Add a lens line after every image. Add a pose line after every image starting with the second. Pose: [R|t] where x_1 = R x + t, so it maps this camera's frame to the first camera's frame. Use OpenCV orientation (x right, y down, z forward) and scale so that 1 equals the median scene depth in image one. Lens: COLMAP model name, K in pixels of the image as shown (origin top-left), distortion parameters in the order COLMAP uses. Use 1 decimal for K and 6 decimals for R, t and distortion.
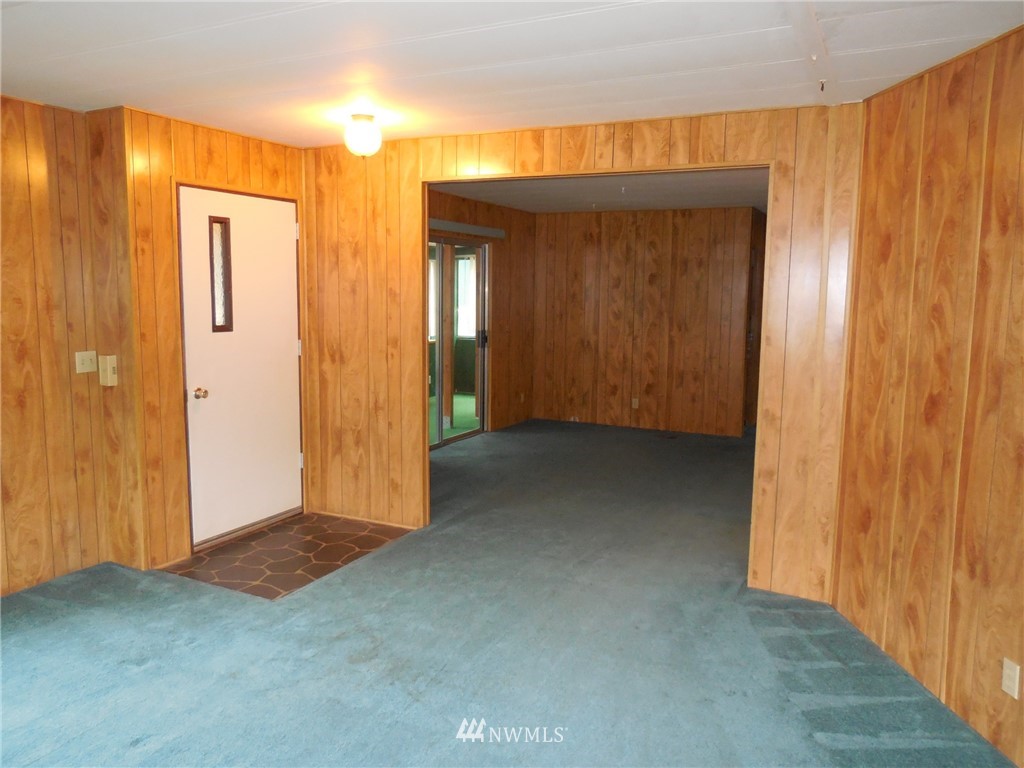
lens RADIAL K [[761.9, 0, 512.0], [0, 761.9, 384.0], [0, 0, 1]] dist [-0.019111, -0.002021]
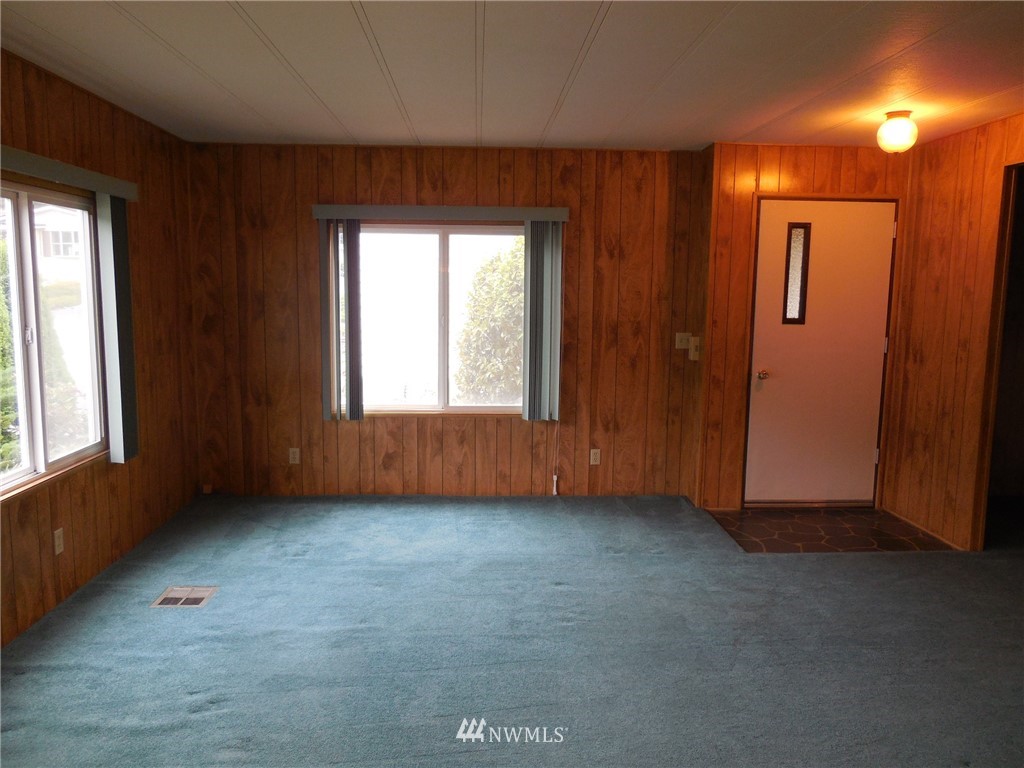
lens RADIAL K [[761.9, 0, 512.0], [0, 761.9, 384.0], [0, 0, 1]] dist [-0.019111, -0.002021]
pose [[0.488701, 0.108179, -0.865718, 0.409169], [-0.115103, 0.991604, 0.058934, 0.001758], [0.864825, 0.070846, 0.497050, 0.079170]]
